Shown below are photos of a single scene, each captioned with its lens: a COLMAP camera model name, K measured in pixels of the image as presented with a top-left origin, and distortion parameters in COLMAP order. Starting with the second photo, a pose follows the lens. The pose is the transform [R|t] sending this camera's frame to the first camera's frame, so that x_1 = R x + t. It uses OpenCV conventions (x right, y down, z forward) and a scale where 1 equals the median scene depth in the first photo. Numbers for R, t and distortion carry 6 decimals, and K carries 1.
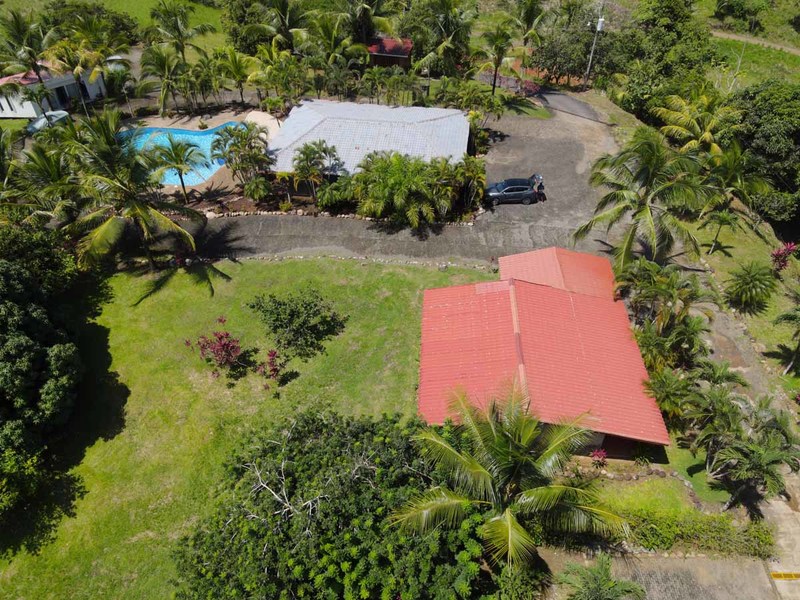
lens RADIAL K [[556.6, 0, 403.5], [0, 556.6, 300.4], [0, 0, 1]] dist [0.014137, -0.003527]
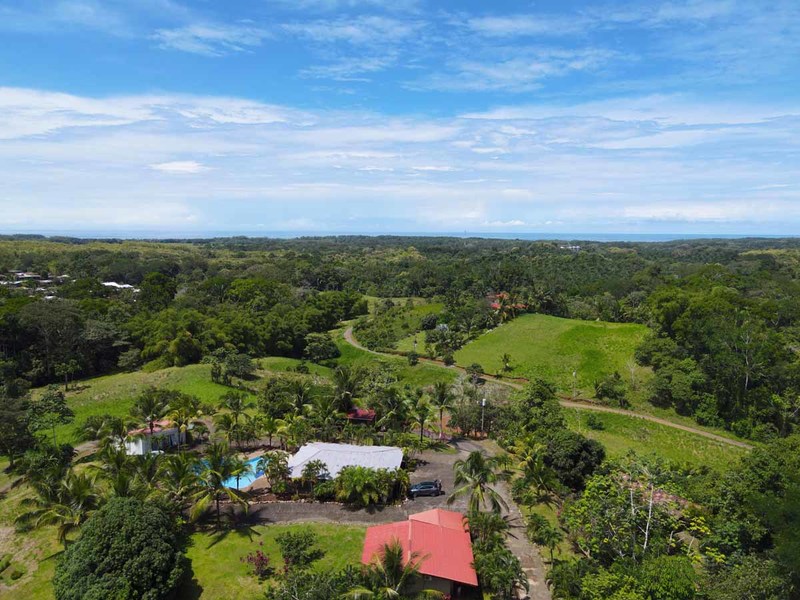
lens RADIAL K [[557.7, 0, 401.4], [0, 557.7, 299.4], [0, 0, 1]] dist [0.007790, 0.000417]
pose [[0.999716, 0.004076, 0.023465, 0.079359], [0.010682, 0.803847, -0.594741, 0.377388], [-0.021287, 0.594823, 0.803575, -0.785361]]
